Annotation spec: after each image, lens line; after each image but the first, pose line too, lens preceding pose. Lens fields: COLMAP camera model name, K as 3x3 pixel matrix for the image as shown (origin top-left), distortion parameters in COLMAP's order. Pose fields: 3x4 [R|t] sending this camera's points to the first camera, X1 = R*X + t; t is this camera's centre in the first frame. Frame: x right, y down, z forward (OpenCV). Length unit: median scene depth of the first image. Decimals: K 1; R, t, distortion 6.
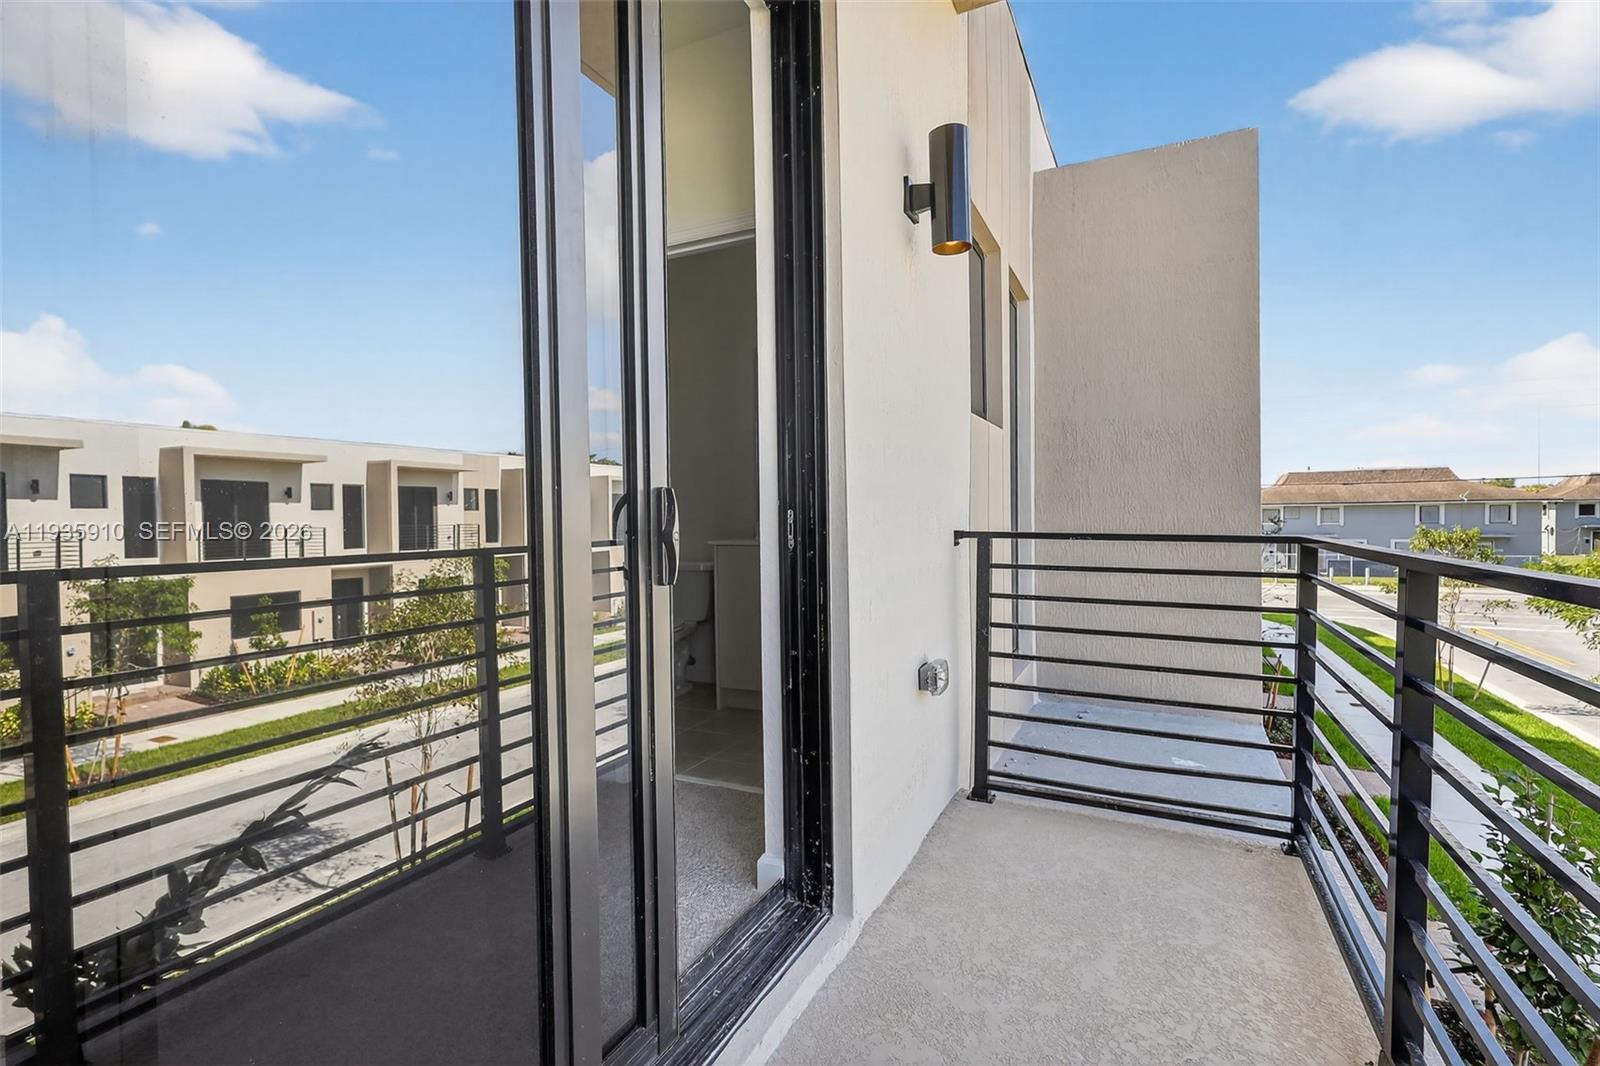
lens RADIAL K [[737.7, 0, 796.3], [0, 737.7, 535.0], [0, 0, 1]] dist [-0.001780, 0.000107]
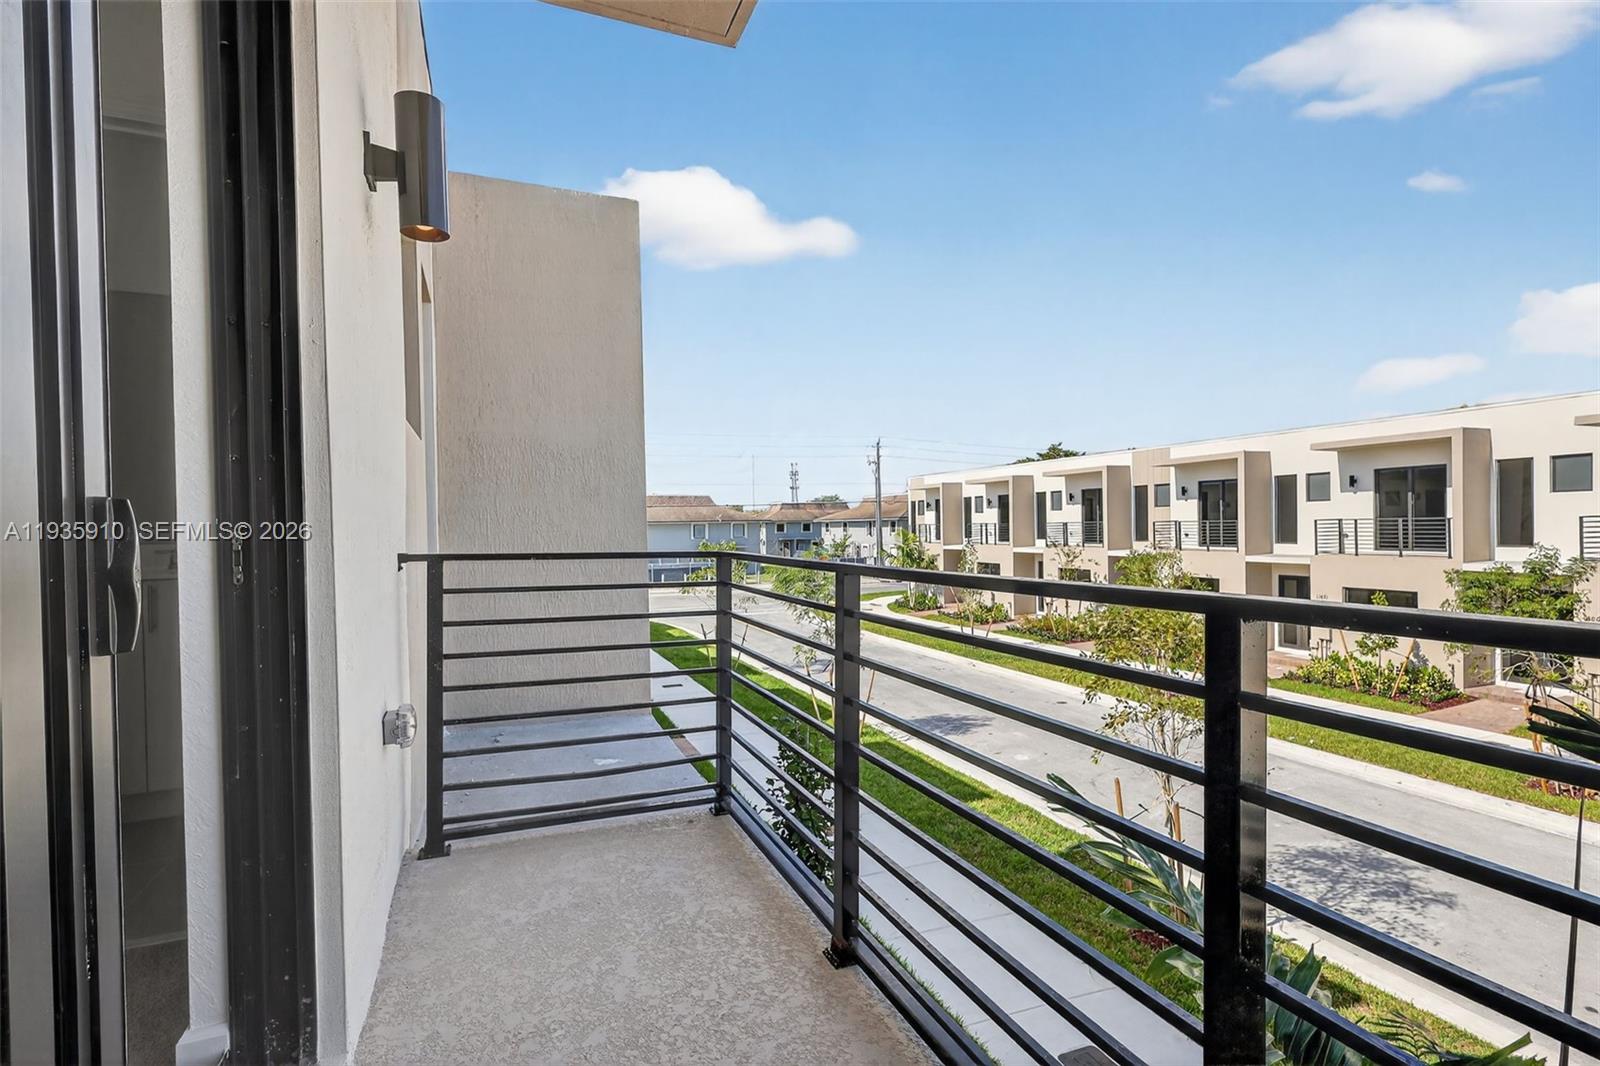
lens RADIAL K [[739.9, 0, 794.0], [0, 739.9, 535.6], [0, 0, 1]] dist [-0.000670, 0.000885]
pose [[0.665354, -0.006221, 0.746502, -0.135344], [0.023176, 0.999655, -0.012326, -0.005932], [-0.746168, 0.025502, 0.665269, 0.078375]]
